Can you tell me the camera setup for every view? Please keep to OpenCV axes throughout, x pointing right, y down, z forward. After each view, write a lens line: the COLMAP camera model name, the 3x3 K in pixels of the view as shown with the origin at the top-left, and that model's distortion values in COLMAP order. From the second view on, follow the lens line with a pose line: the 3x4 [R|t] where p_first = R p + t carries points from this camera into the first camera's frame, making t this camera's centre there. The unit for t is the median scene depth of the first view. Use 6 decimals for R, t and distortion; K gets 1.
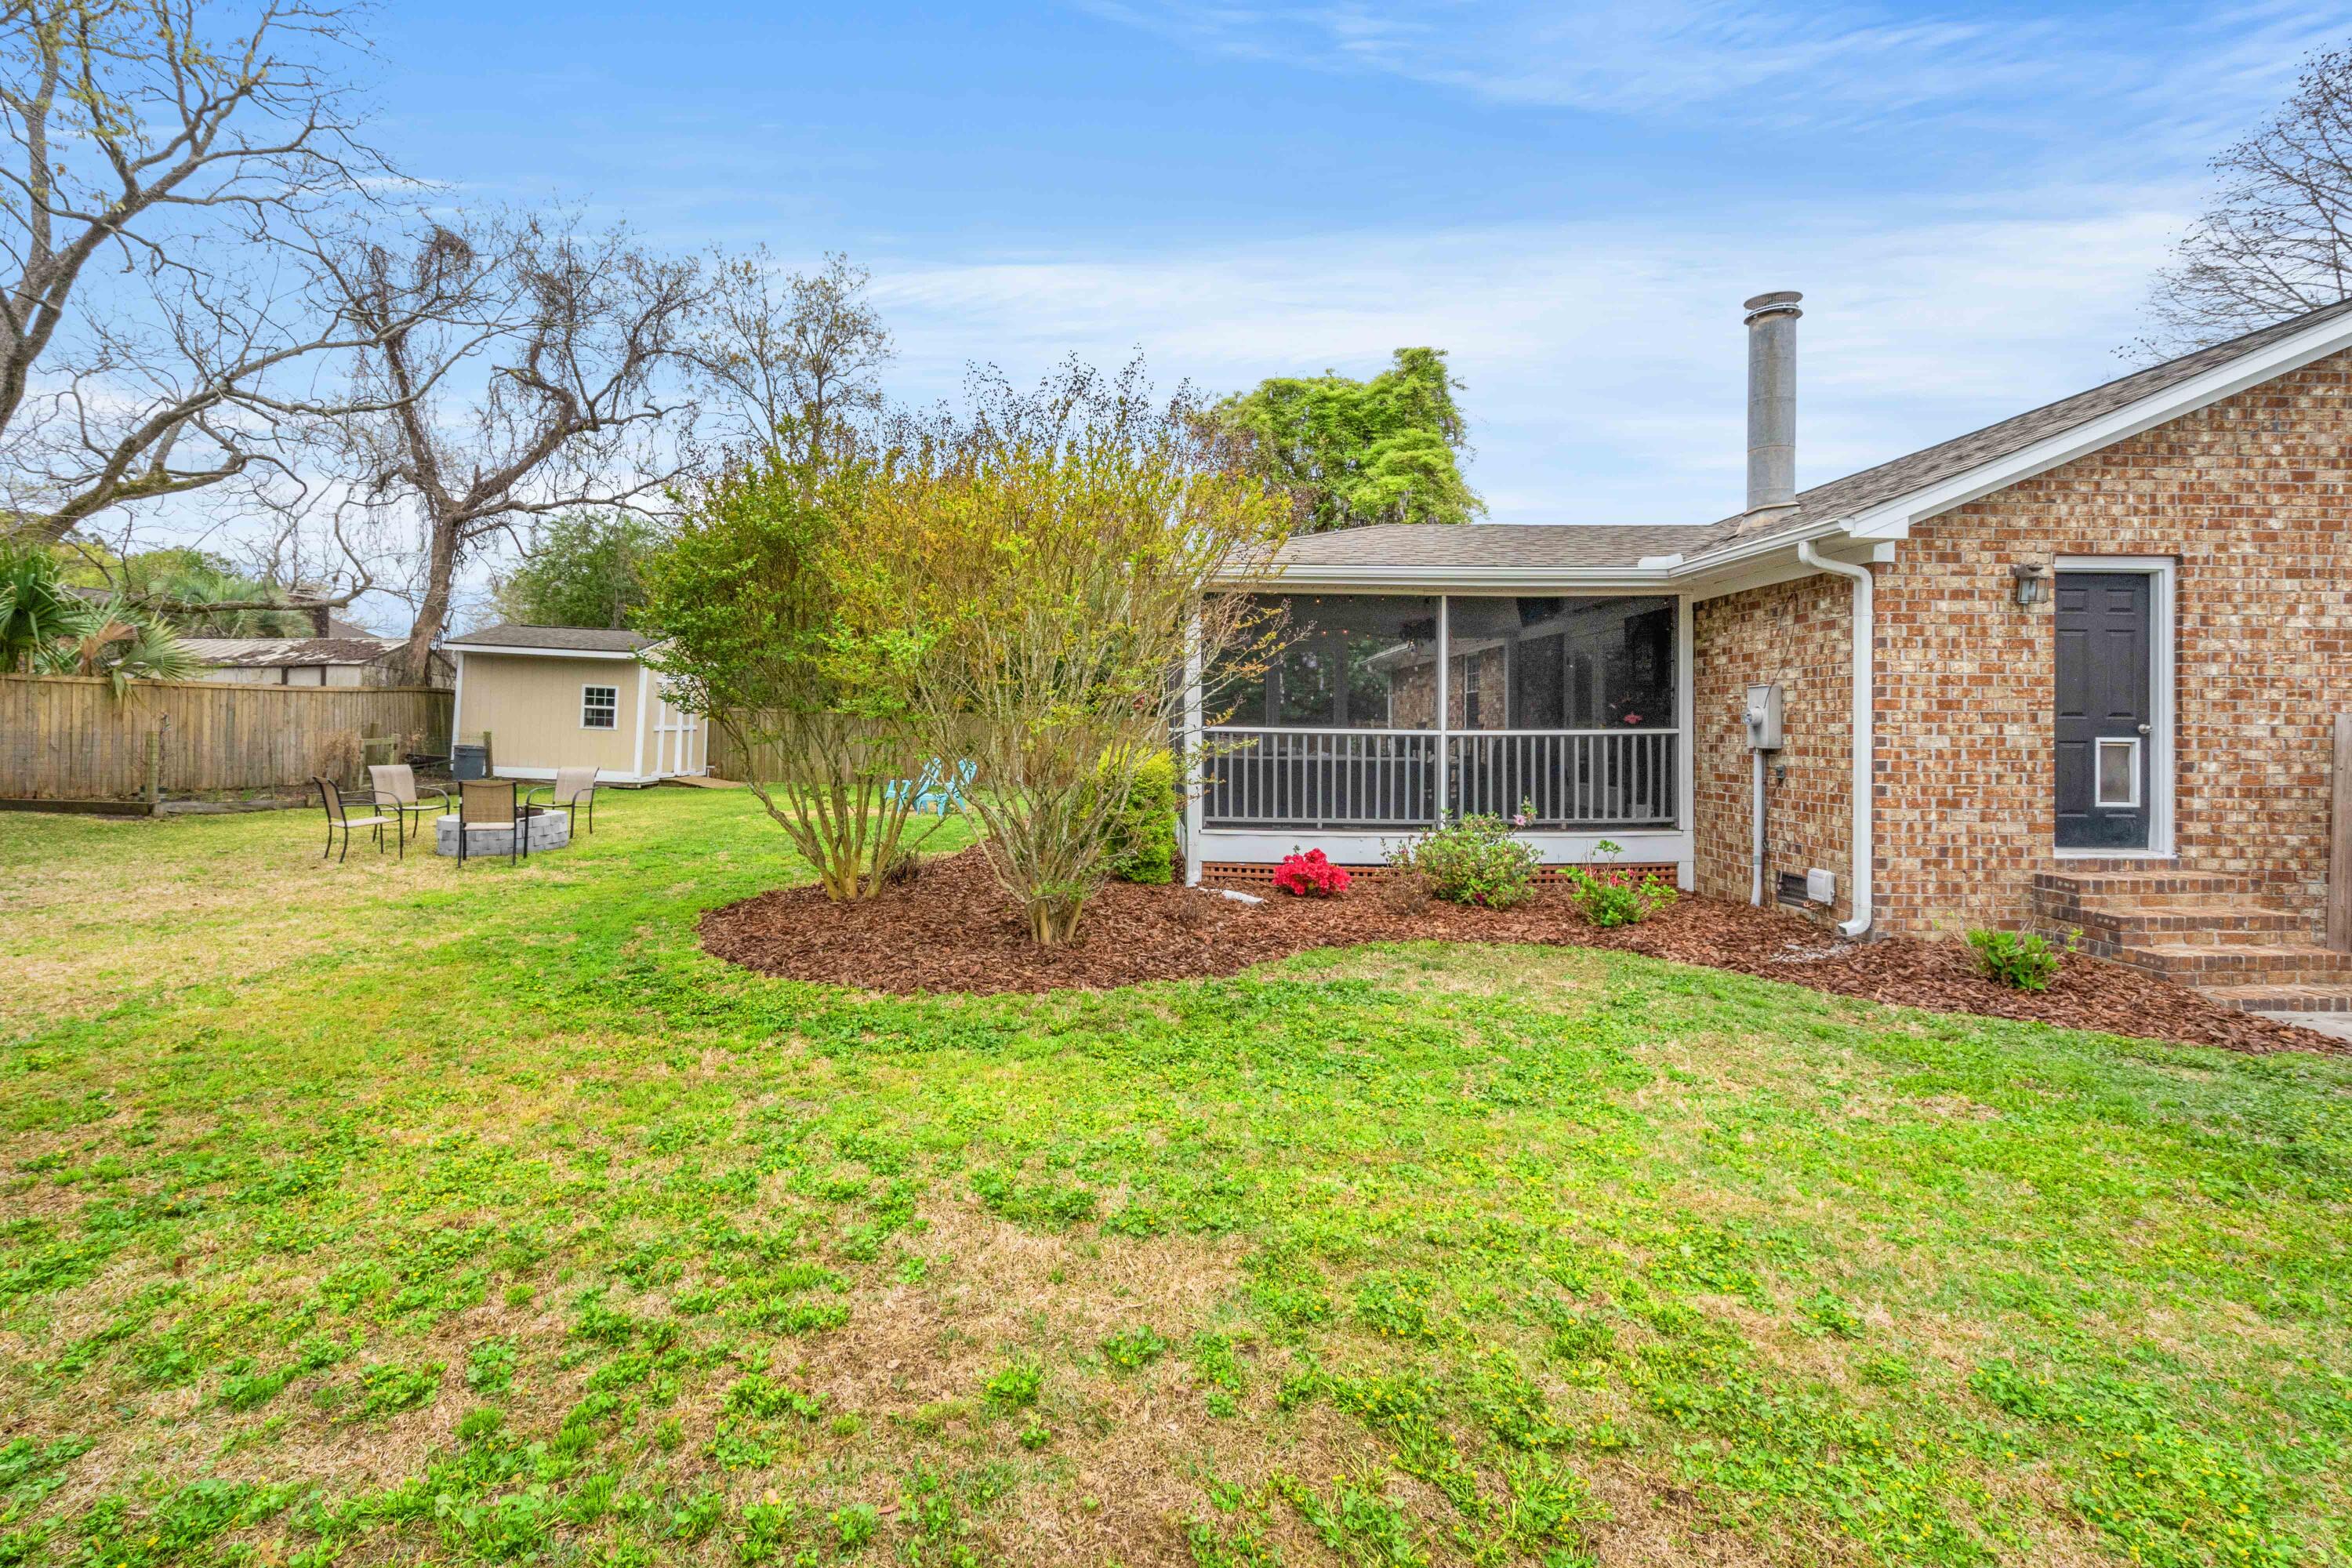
lens RADIAL K [[1100.8, 0, 1164.6], [0, 1100.8, 729.4], [0, 0, 1]] dist [-0.008368, 0.000161]
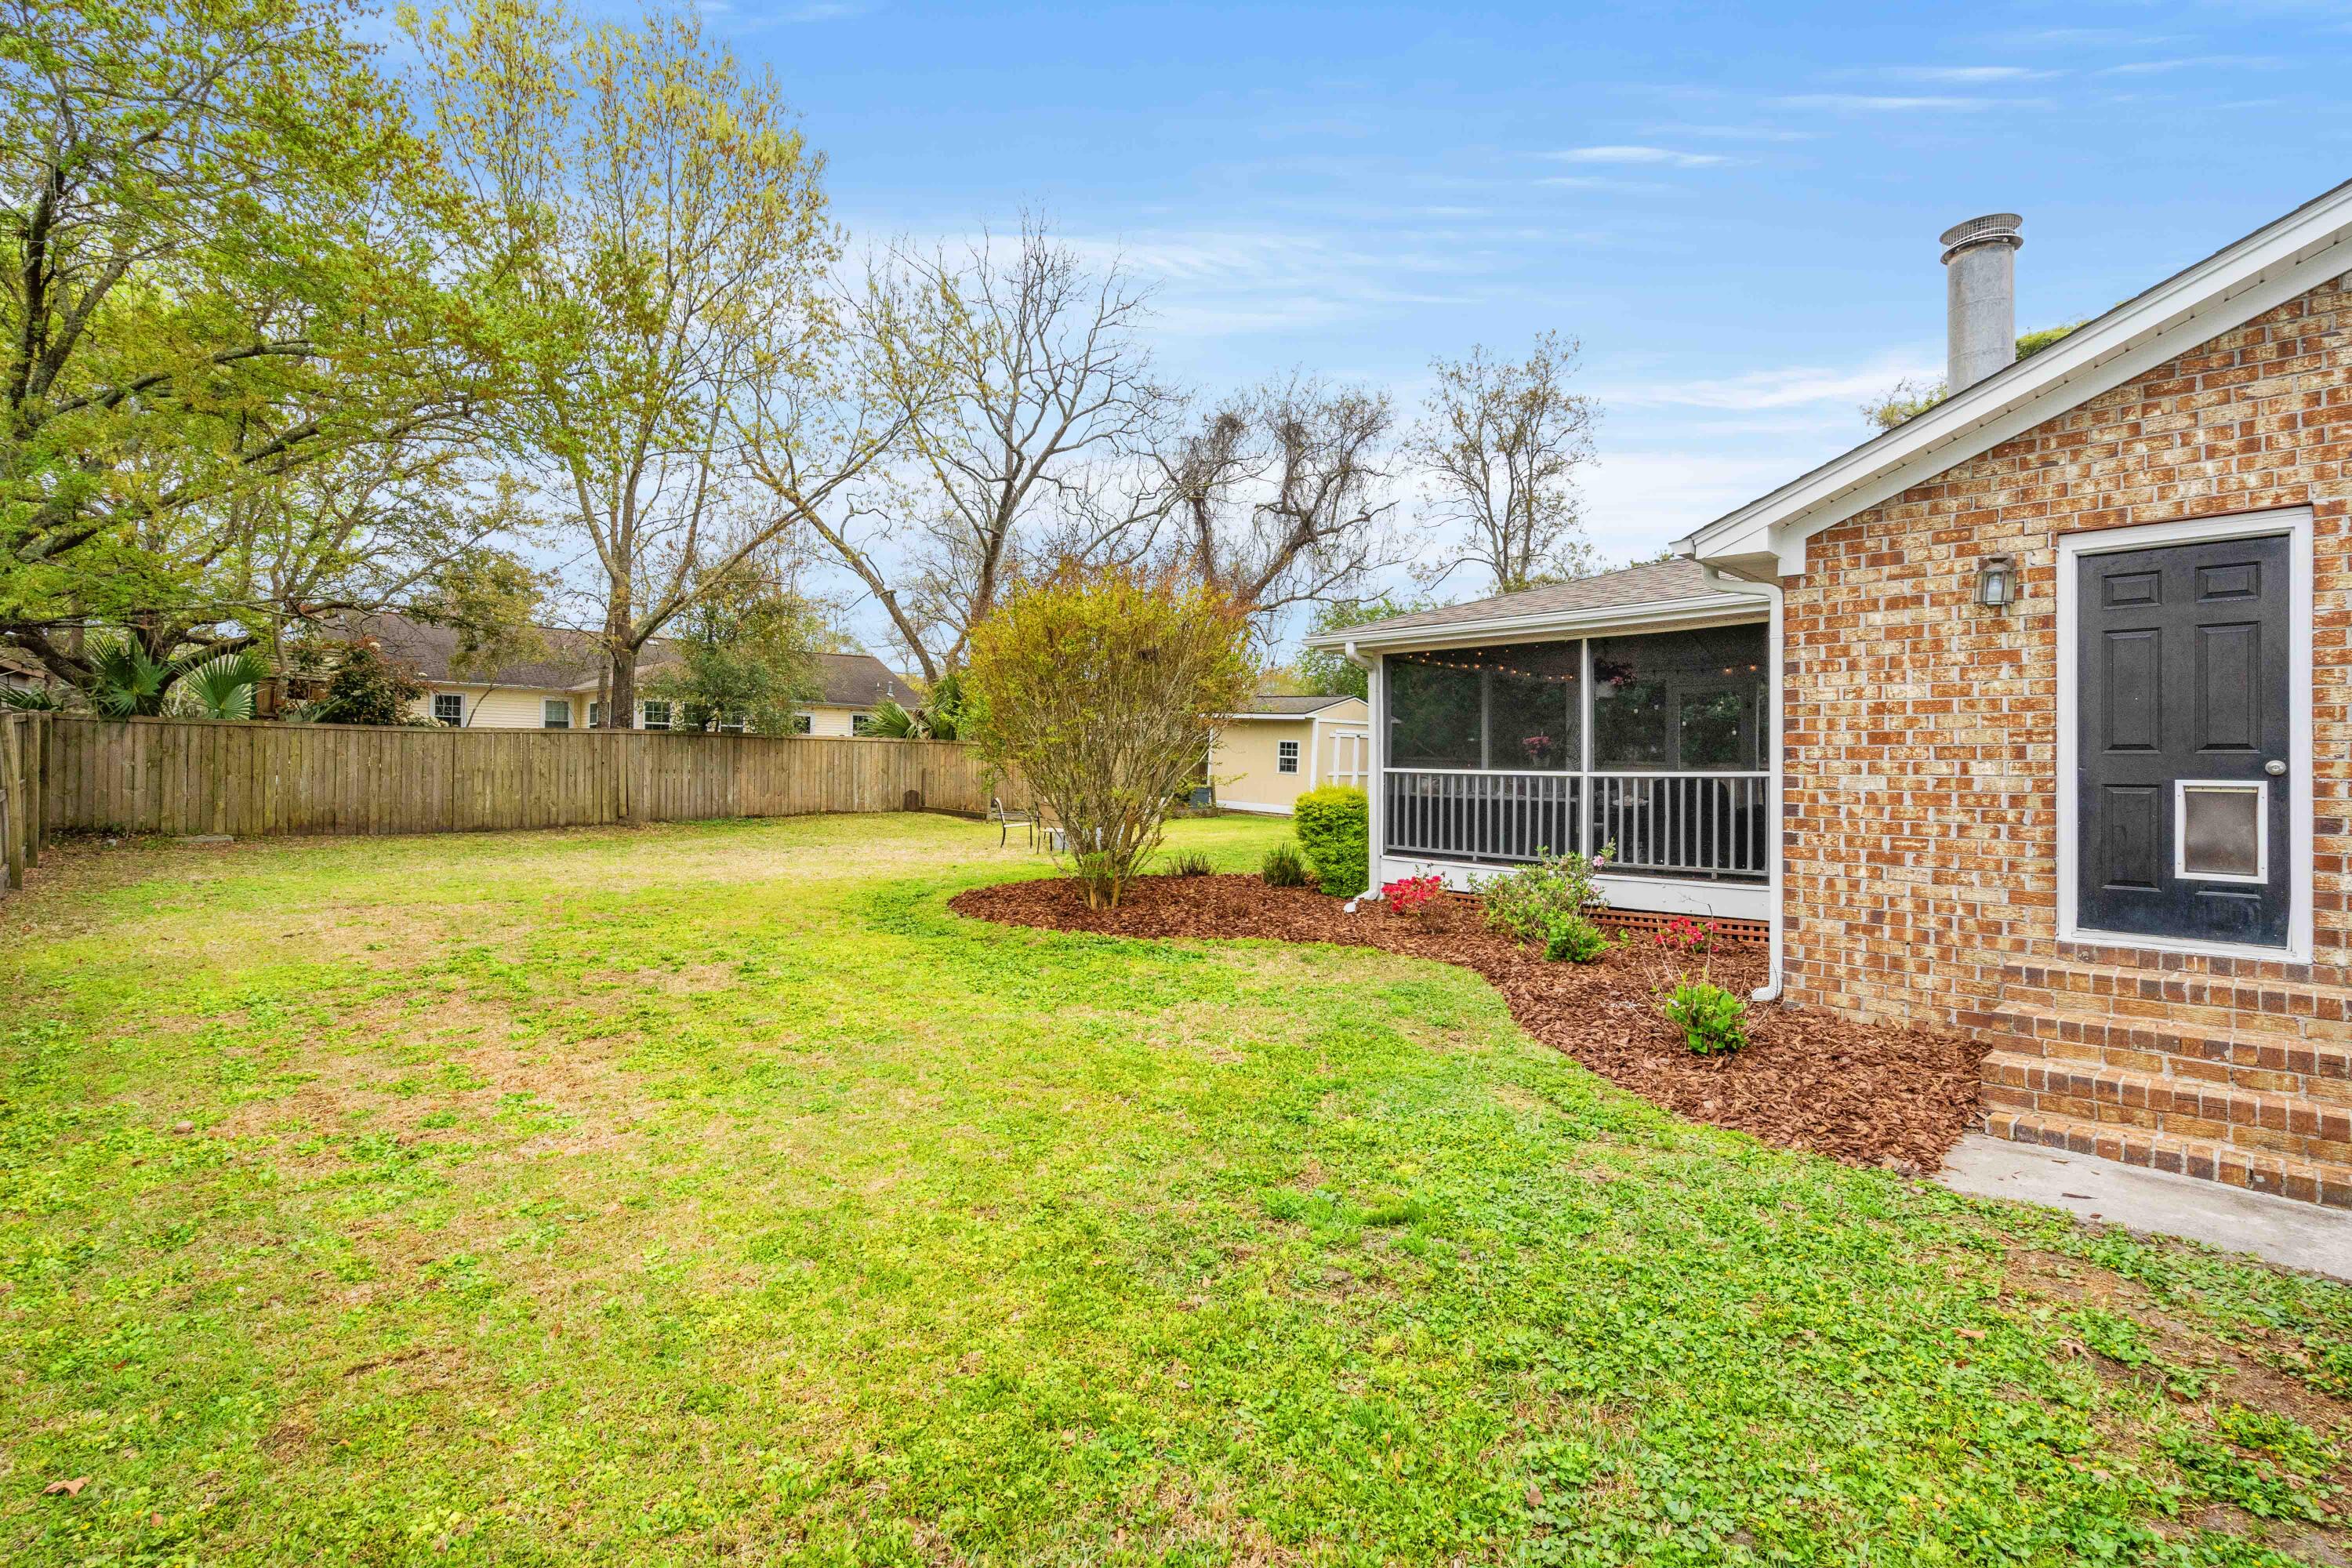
lens RADIAL K [[1100.8, 0, 1171.9], [0, 1100.8, 765.7], [0, 0, 1]] dist [-0.008368, 0.000161]
pose [[0.673107, -0.002032, -0.739542, 0.960703], [-0.007303, 0.999929, -0.009394, 0.009888], [0.739509, 0.011724, 0.673045, 0.051958]]
